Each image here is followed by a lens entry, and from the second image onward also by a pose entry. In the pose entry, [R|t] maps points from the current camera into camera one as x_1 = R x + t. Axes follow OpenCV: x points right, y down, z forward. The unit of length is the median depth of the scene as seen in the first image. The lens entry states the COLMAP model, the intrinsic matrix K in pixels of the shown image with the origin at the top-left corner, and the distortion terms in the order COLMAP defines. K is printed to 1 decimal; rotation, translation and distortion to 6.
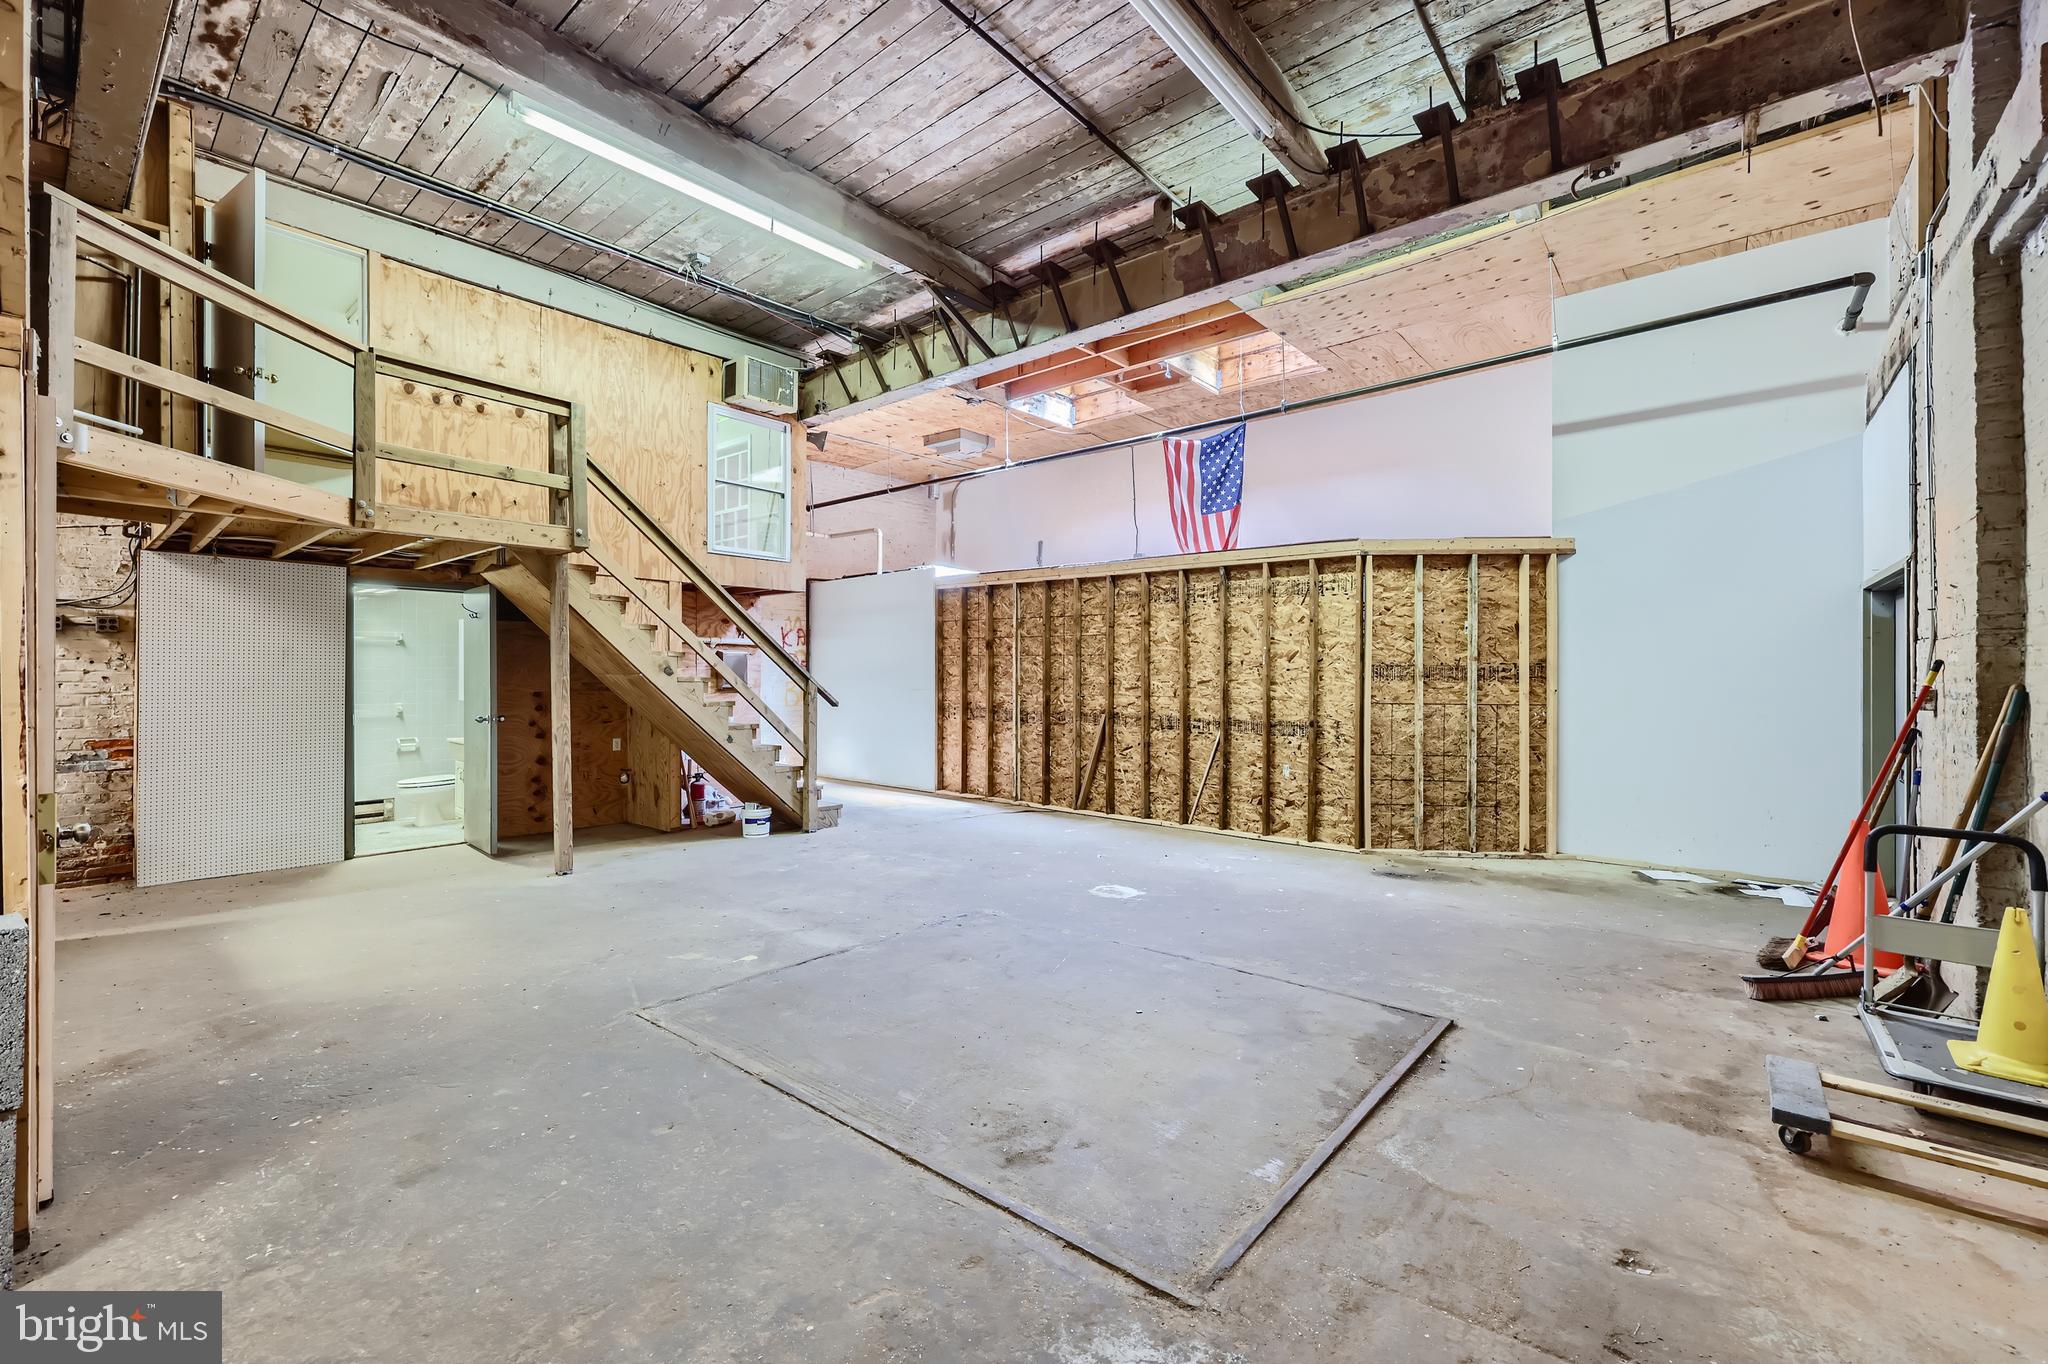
lens RADIAL K [[828.4, 0, 1026.5], [0, 828.4, 676.1], [0, 0, 1]] dist [-0.001023, 0.001553]
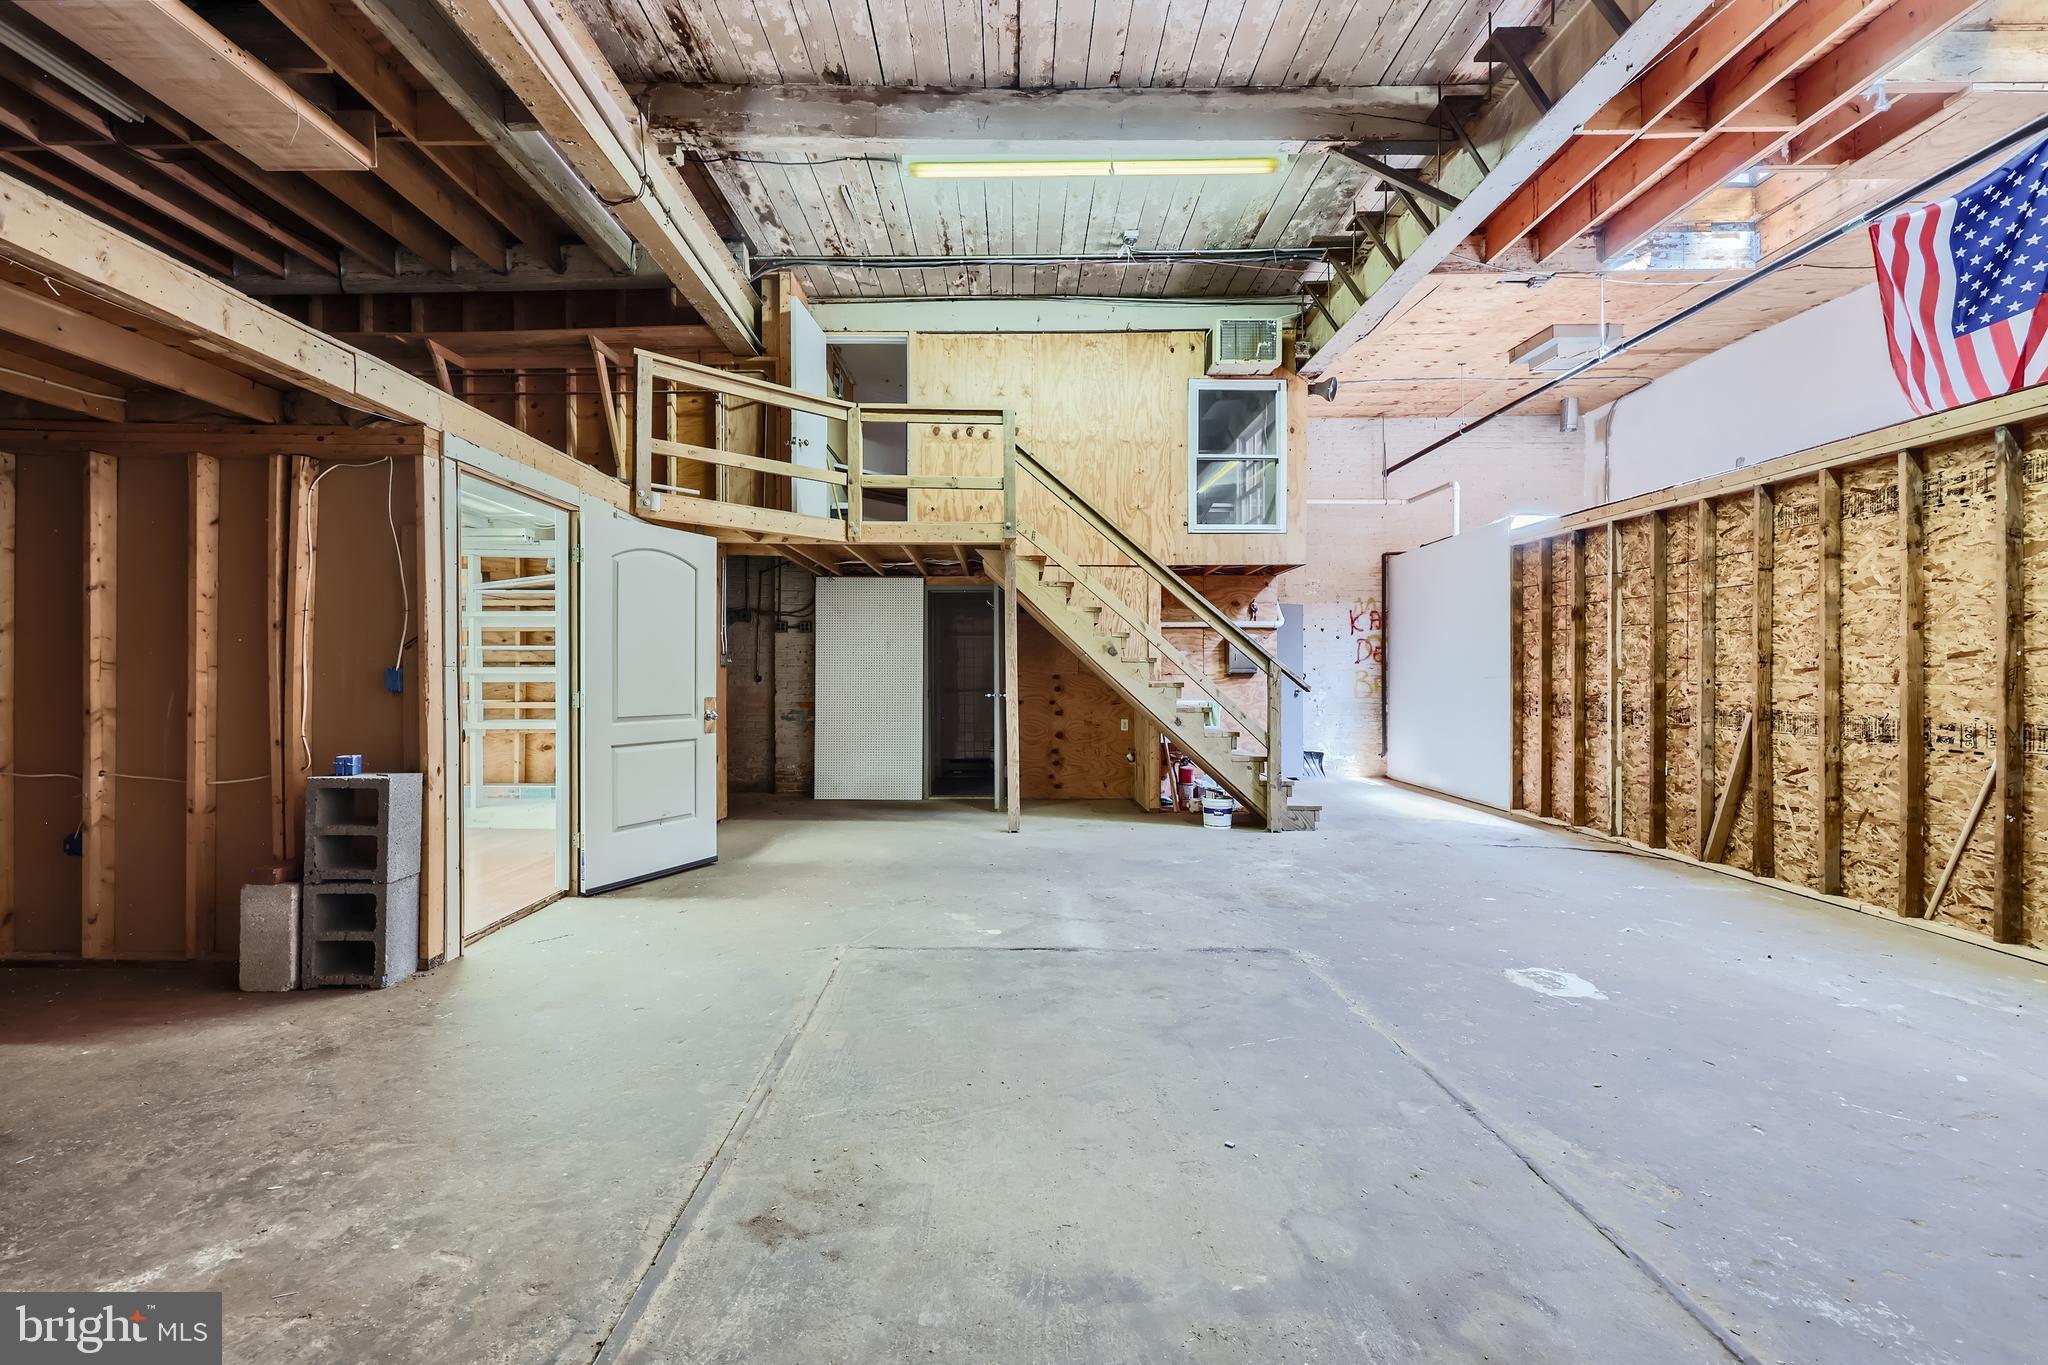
lens RADIAL K [[828.4, 0, 1024.9], [0, 828.4, 678.9], [0, 0, 1]] dist [-0.001023, 0.001553]
pose [[0.654561, 0.000550, -0.756009, 0.237180], [-0.000196, 1.000000, 0.000558, 0.023867], [0.756009, -0.000217, 0.654561, 0.219460]]
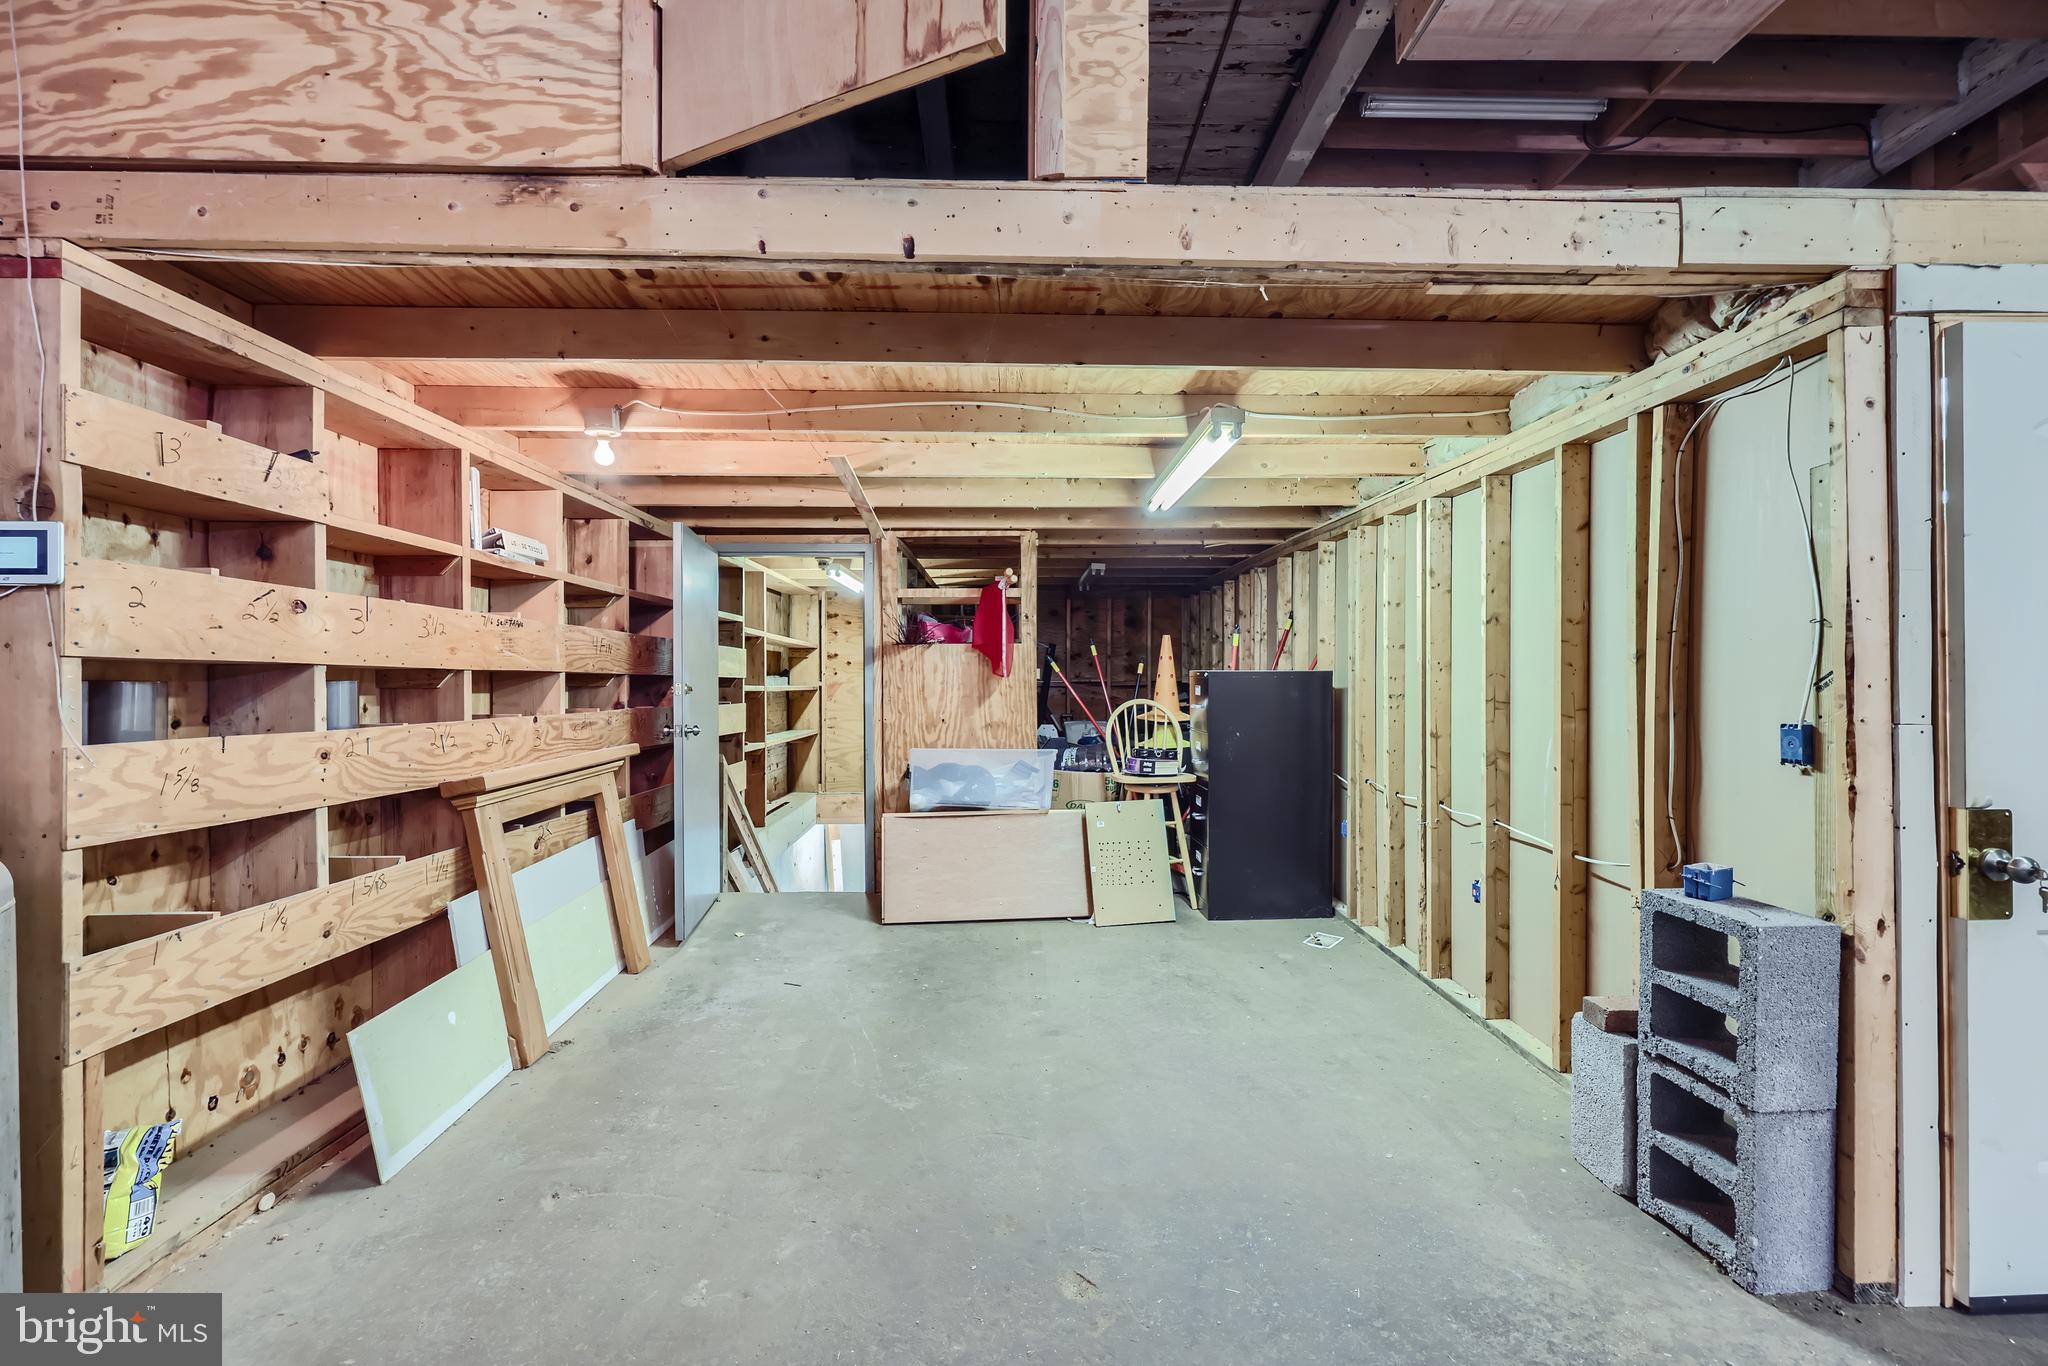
lens RADIAL K [[828.4, 0, 1026.2], [0, 828.4, 680.0], [0, 0, 1]] dist [-0.001023, 0.001553]
pose [[-0.750746, -0.000661, -0.660591, 0.014894], [0.001052, 0.999997, -0.002196, 0.004479], [0.660590, -0.002343, -0.750743, 0.292562]]
